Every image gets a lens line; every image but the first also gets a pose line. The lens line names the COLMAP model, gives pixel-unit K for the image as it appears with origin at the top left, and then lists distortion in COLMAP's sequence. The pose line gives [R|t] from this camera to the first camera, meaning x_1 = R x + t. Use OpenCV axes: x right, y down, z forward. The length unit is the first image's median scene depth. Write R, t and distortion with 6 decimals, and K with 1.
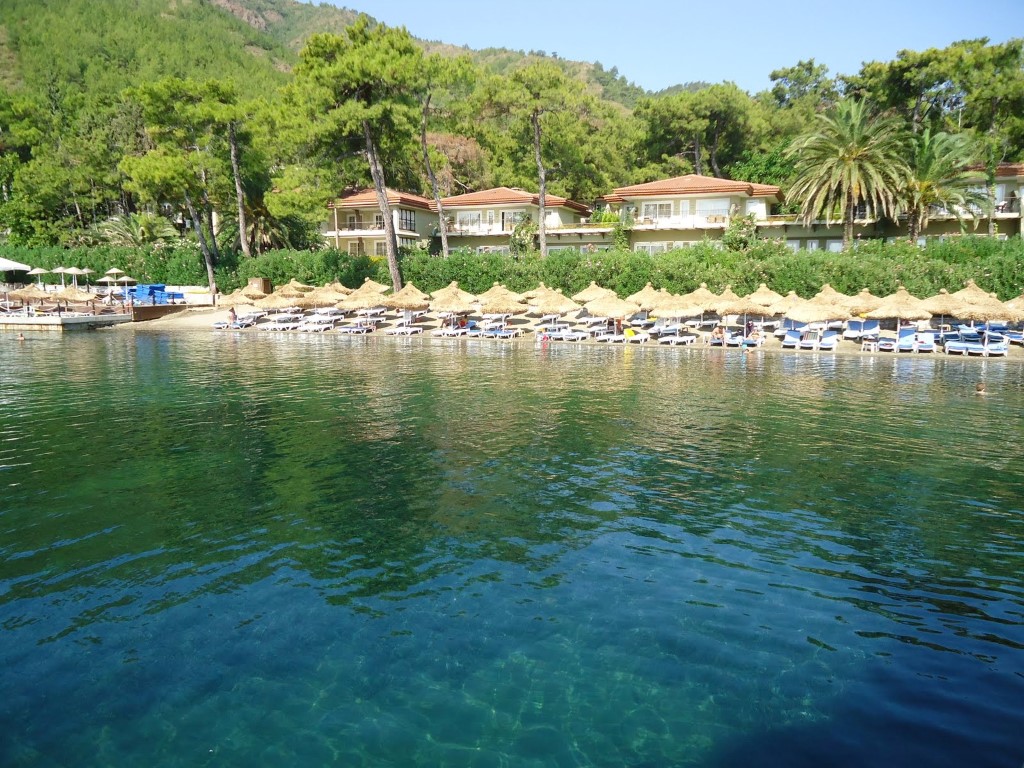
lens RADIAL K [[742.1, 0, 512.0], [0, 742.1, 384.0], [0, 0, 1]] dist [-0.017327, 0.005923]
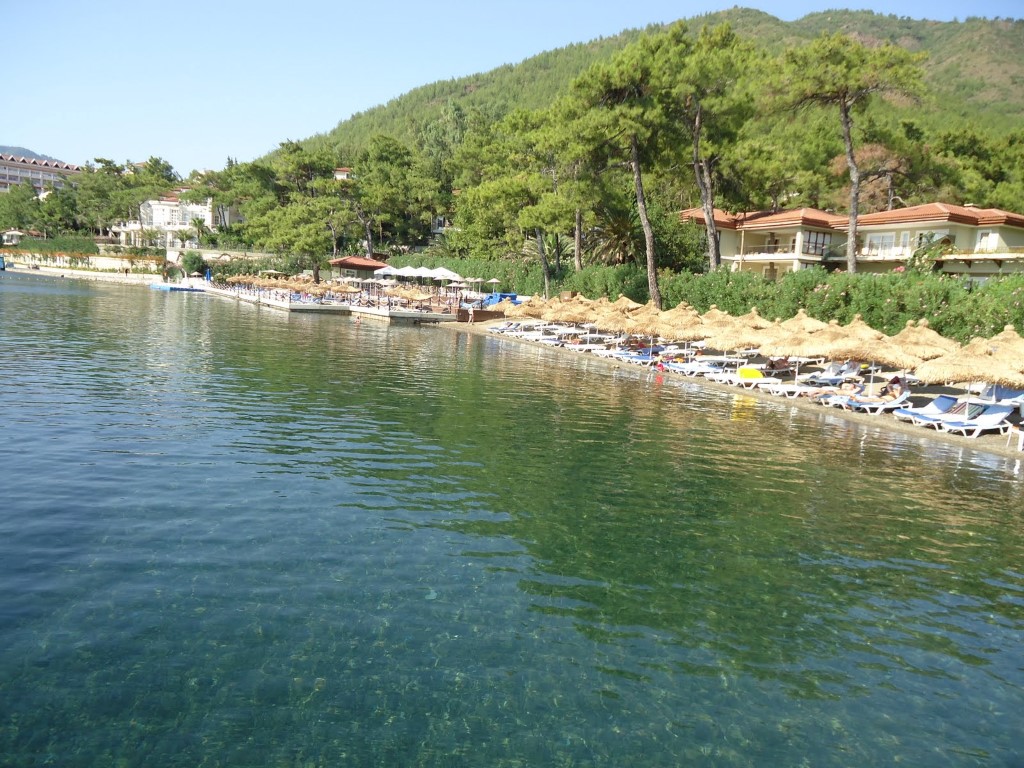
lens RADIAL K [[742.1, 0, 512.0], [0, 742.1, 384.0], [0, 0, 1]] dist [-0.017327, 0.005923]
pose [[0.718971, 0.133375, -0.682123, 0.231427], [-0.163769, 0.986291, 0.020233, -0.016322], [0.675470, 0.097163, 0.730958, 0.140662]]
